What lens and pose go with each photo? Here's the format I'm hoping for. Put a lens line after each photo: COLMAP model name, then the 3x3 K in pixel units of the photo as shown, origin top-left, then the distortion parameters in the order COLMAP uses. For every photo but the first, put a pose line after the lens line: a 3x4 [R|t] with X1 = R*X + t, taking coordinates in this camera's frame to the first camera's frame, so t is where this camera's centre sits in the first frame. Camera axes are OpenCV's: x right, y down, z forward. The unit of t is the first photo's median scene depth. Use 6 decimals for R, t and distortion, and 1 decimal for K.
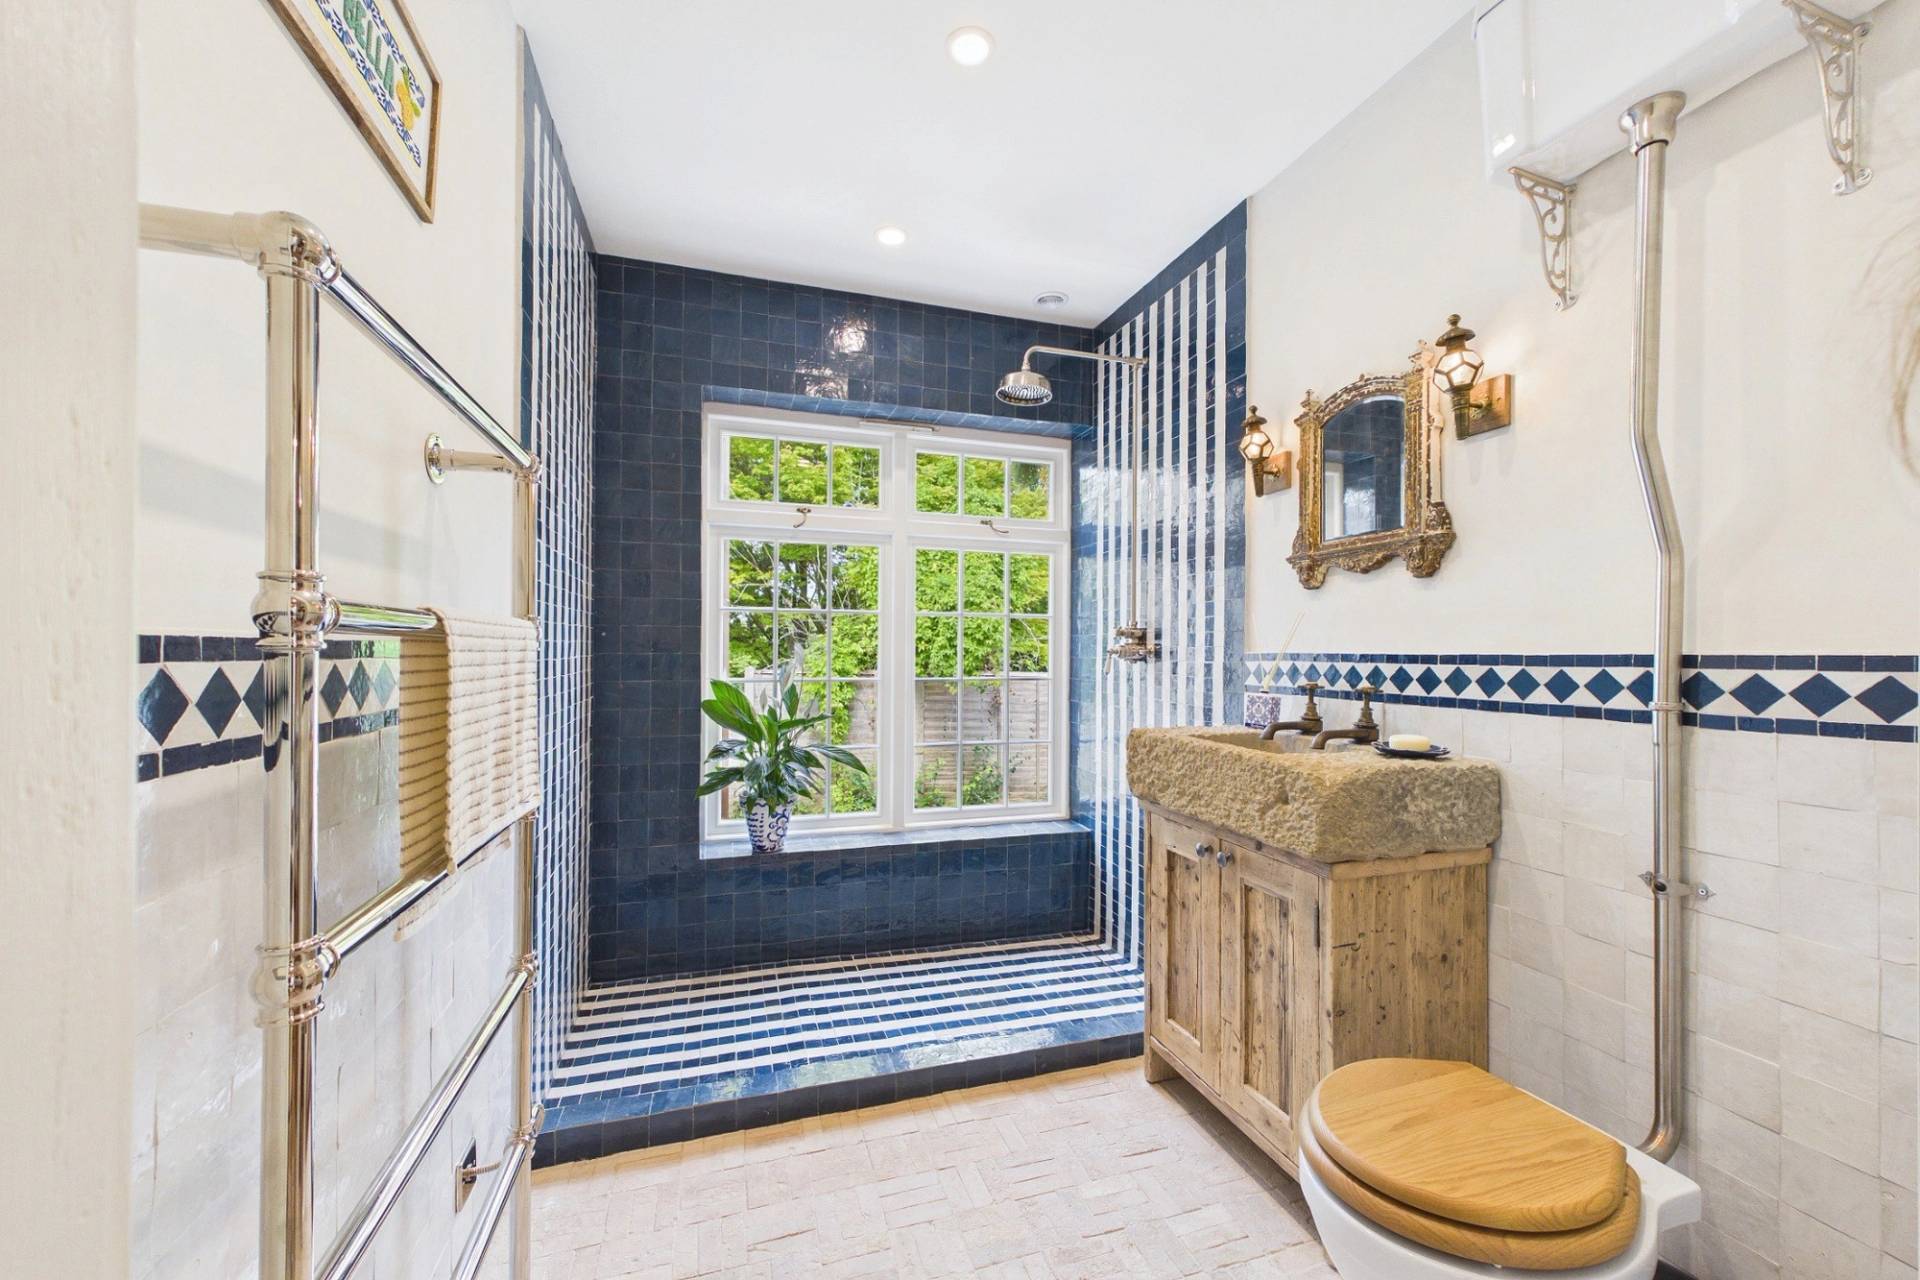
lens RADIAL K [[745.6, 0, 961.8], [0, 745.6, 648.2], [0, 0, 1]] dist [-0.000650, 0.000232]
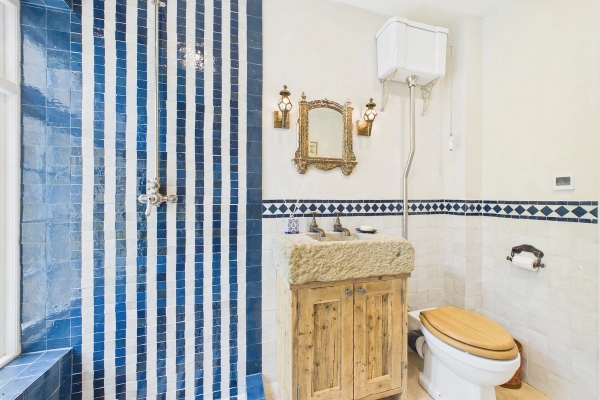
lens RADIAL K [[233.0, 0, 301.2], [0, 233.0, 200.6], [0, 0, 1]] dist [-0.000650, 0.000232]
pose [[0.028628, -0.007957, 0.999558, -0.364501], [-0.006678, 0.999944, 0.008151, 0.004854], [-0.999568, -0.006909, 0.028573, 1.196526]]
